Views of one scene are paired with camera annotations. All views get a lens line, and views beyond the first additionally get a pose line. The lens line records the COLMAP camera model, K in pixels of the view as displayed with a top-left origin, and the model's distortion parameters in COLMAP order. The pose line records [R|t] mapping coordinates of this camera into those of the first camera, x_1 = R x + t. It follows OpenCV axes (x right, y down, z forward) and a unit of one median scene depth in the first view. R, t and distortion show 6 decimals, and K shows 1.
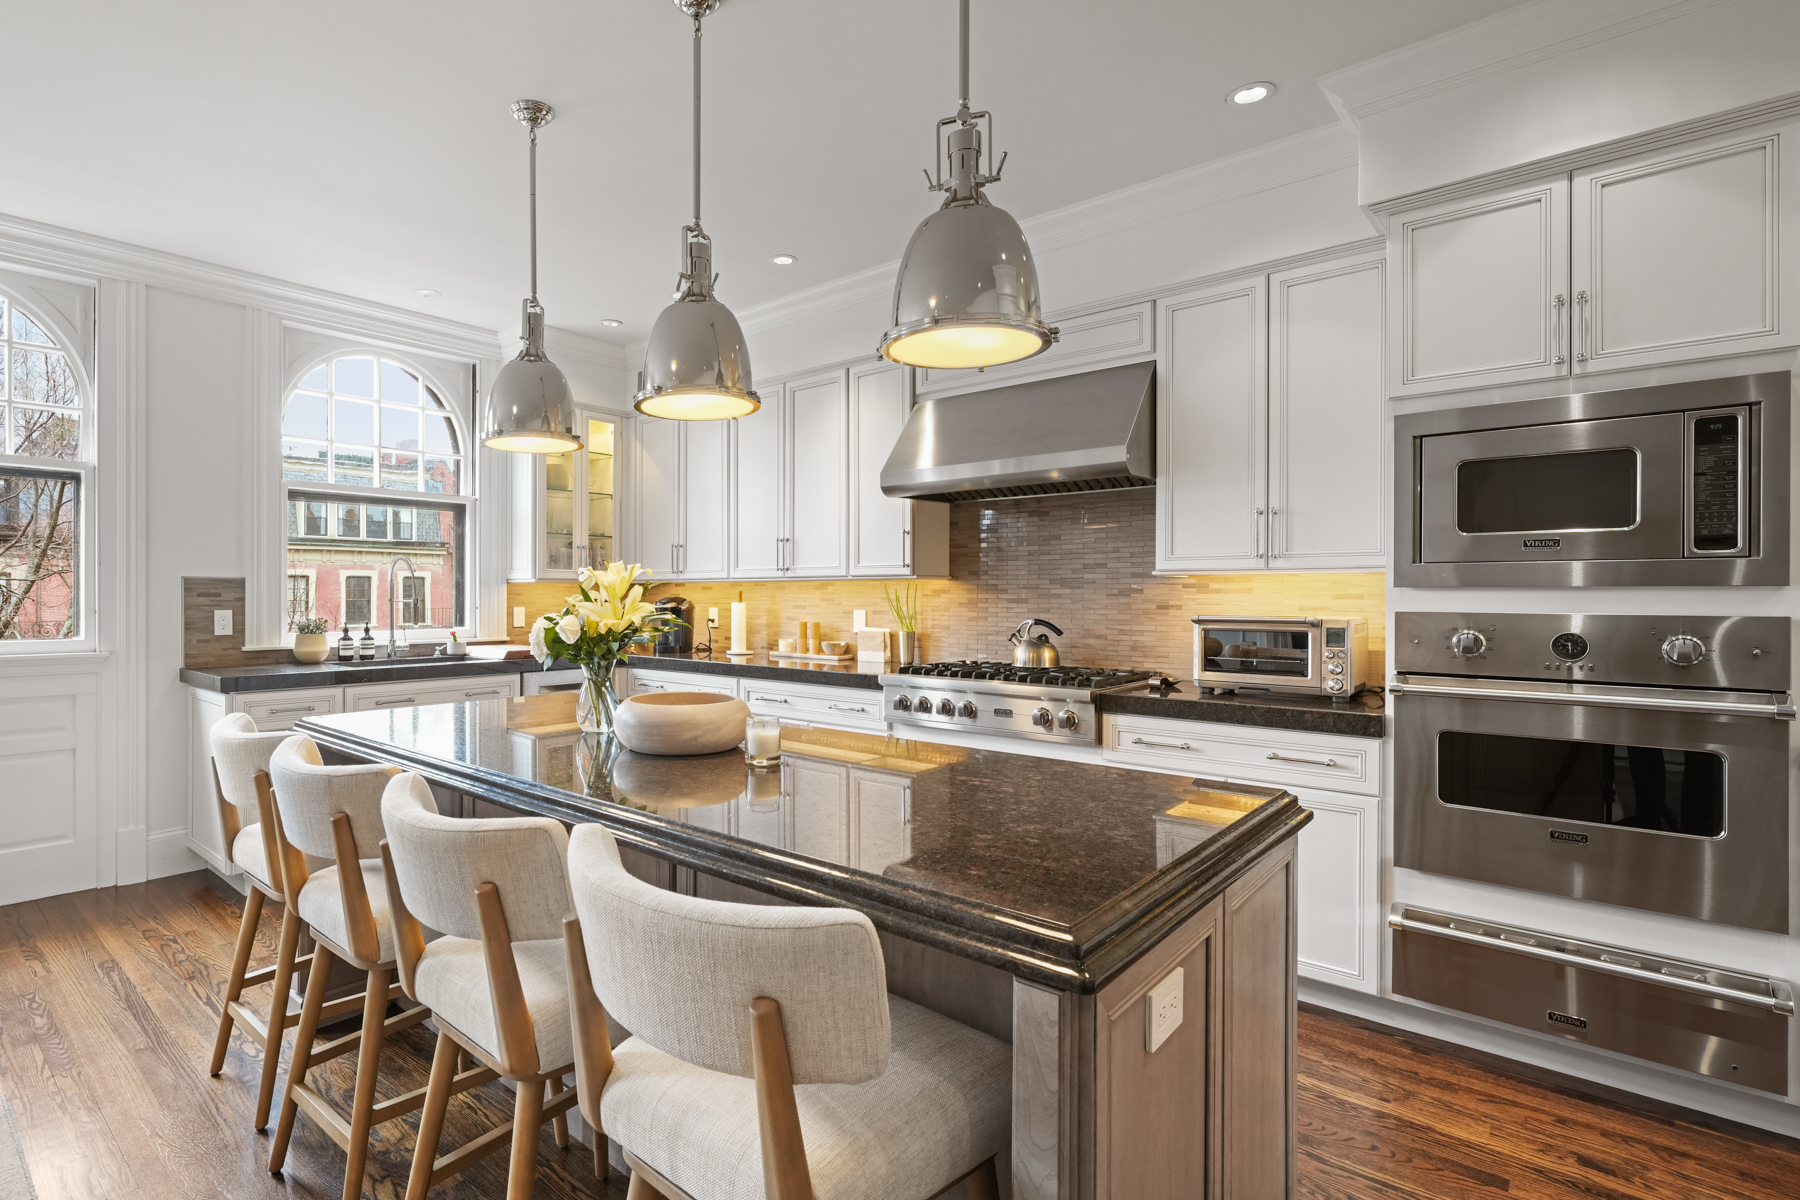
lens RADIAL K [[866.6, 0, 884.4], [0, 866.6, 598.7], [0, 0, 1]] dist [-0.002251, -0.000367]
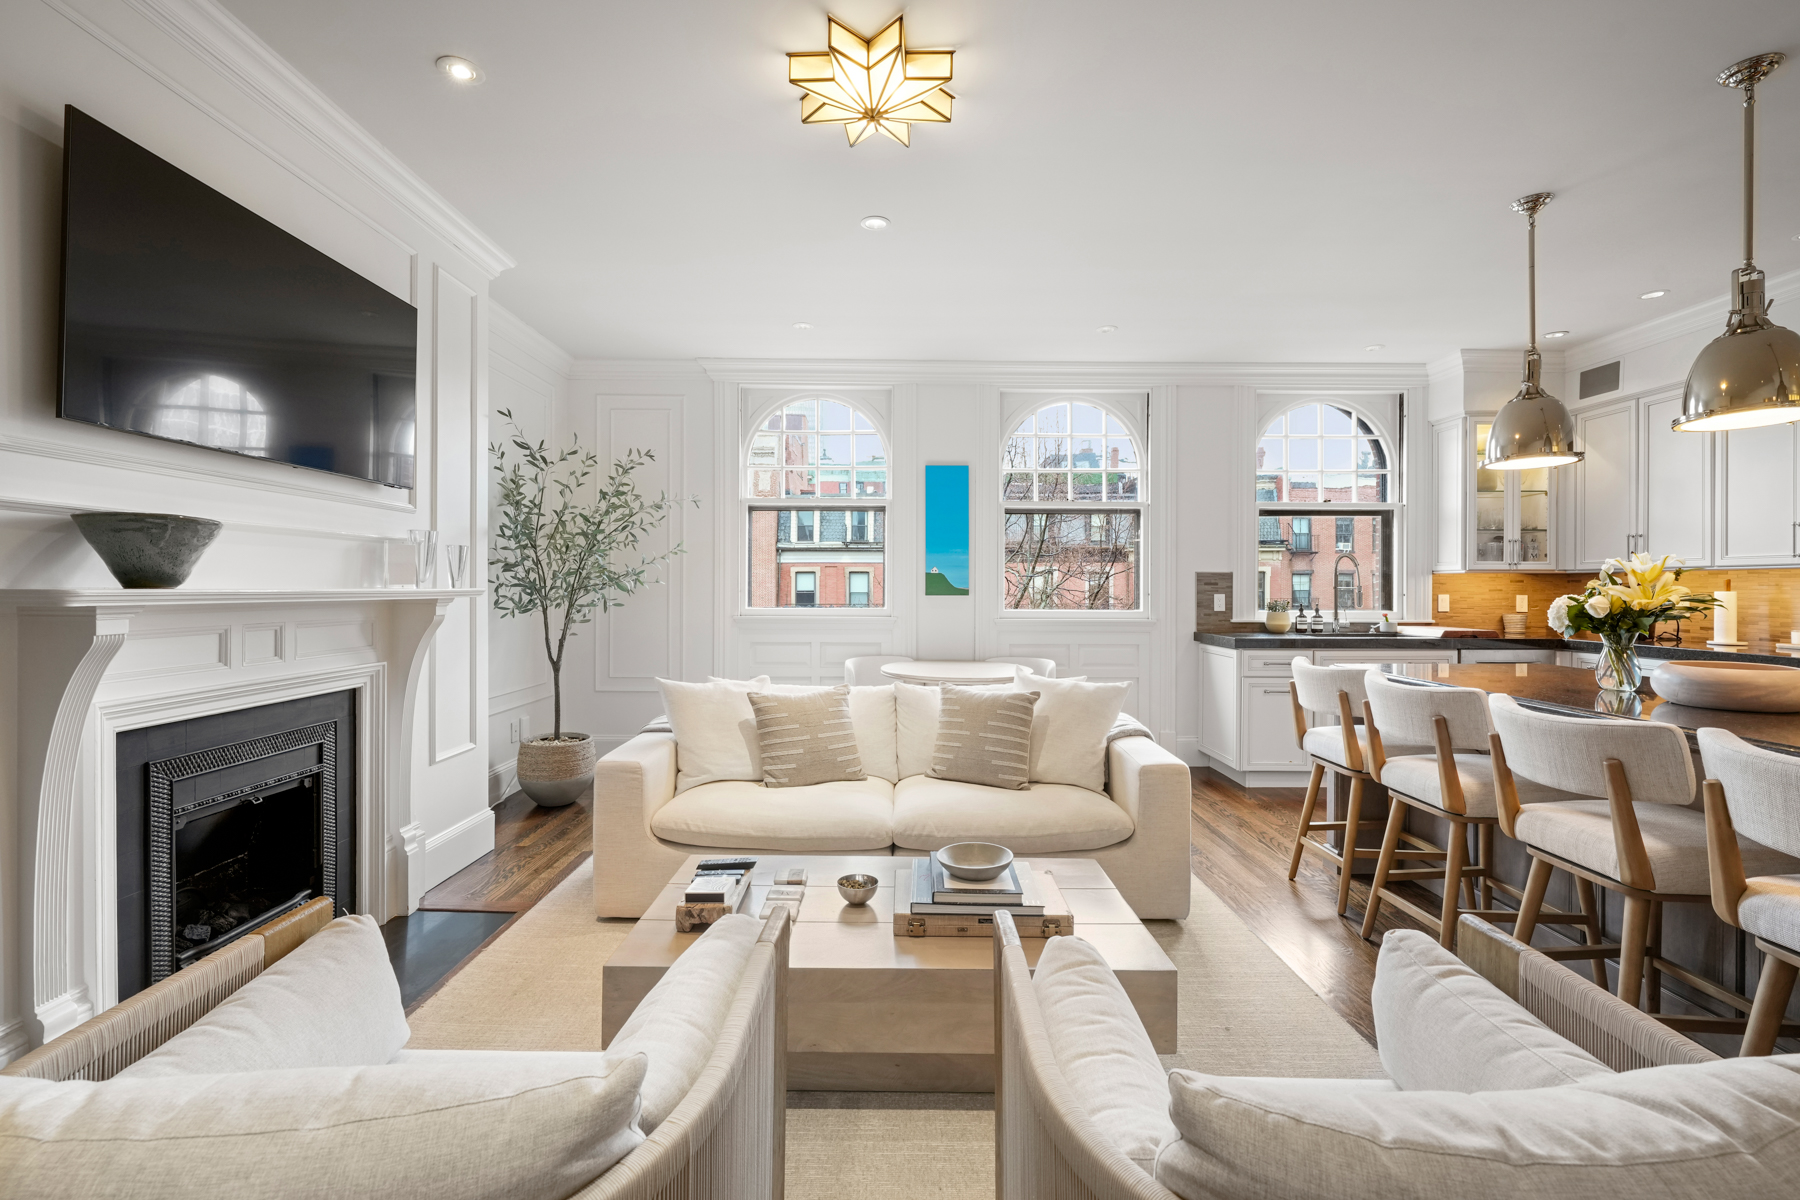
lens RADIAL K [[771.9, 0, 917.1], [0, 771.9, 584.9], [0, 0, 1]] dist [0.001131, -0.000356]
pose [[0.605918, 0.000215, -0.795527, -0.026821], [-0.006235, 0.999971, -0.004479, 0.006339], [0.795502, 0.007674, 0.605902, -0.216549]]
